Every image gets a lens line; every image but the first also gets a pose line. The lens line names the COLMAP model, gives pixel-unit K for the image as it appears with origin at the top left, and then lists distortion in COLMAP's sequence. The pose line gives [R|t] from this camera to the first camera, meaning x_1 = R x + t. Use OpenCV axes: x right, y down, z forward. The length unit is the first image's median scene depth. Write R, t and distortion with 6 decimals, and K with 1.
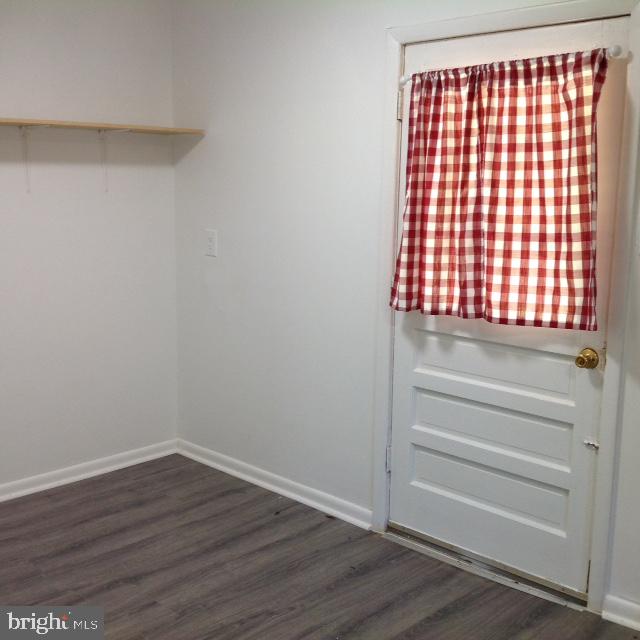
lens RADIAL K [[811.9, 0, 302.9], [0, 811.9, 311.0], [0, 0, 1]] dist [0.205953, -0.537514]
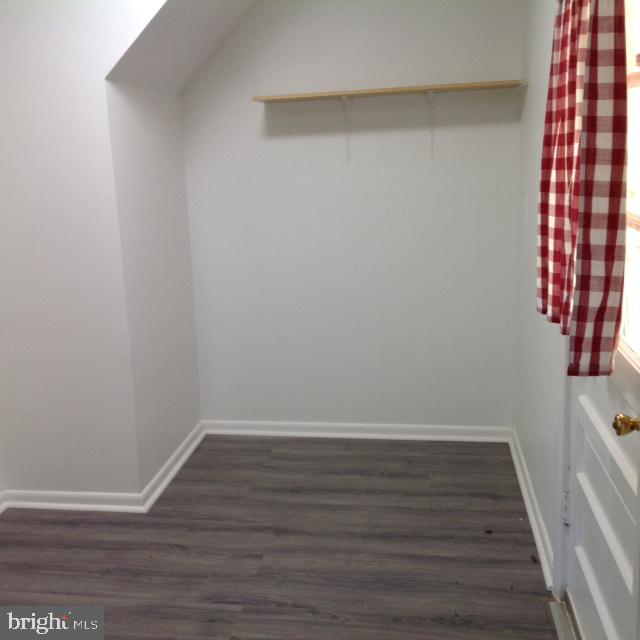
lens RADIAL K [[811.9, 0, 302.9], [0, 811.9, 311.0], [0, 0, 1]] dist [0.205953, -0.537514]
pose [[0.584248, 0.123762, -0.802083, 0.532298], [-0.081804, 0.992251, 0.093518, -0.047295], [0.807442, 0.010976, 0.589845, 0.347140]]
